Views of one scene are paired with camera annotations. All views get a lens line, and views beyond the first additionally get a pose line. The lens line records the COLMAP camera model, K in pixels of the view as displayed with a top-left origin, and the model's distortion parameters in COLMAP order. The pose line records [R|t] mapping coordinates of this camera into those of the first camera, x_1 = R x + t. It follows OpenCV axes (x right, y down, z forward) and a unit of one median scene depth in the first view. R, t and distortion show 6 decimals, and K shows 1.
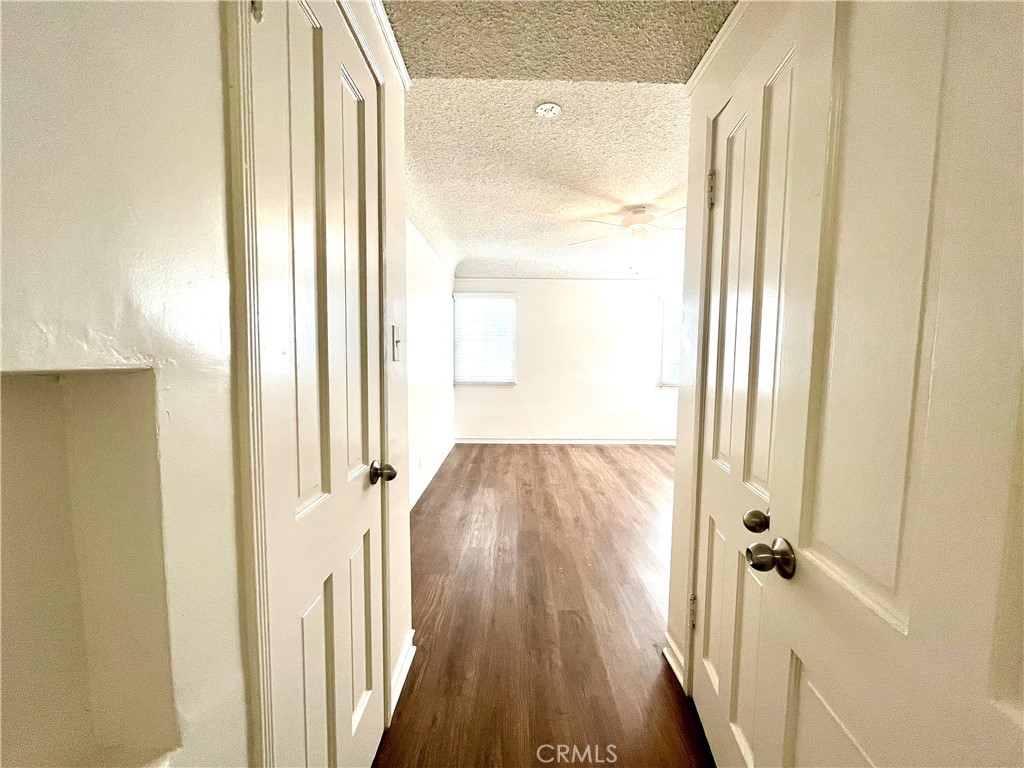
lens RADIAL K [[413.8, 0, 511.6], [0, 413.8, 385.3], [0, 0, 1]] dist [-0.002609, -0.000522]
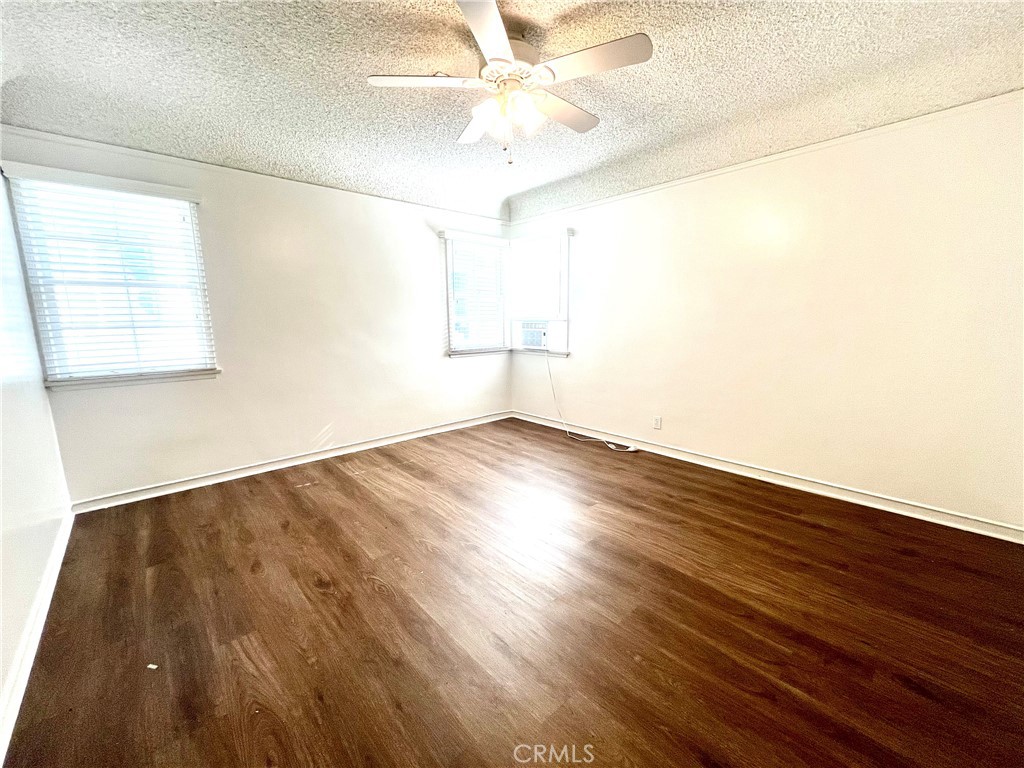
lens RADIAL K [[413.8, 0, 515.9], [0, 413.8, 387.0], [0, 0, 1]] dist [-0.002609, -0.000522]
pose [[0.734681, -0.127947, 0.666238, -0.081056], [0.064472, 0.990778, 0.119177, -0.026458], [-0.675342, -0.044603, 0.736155, 0.437146]]
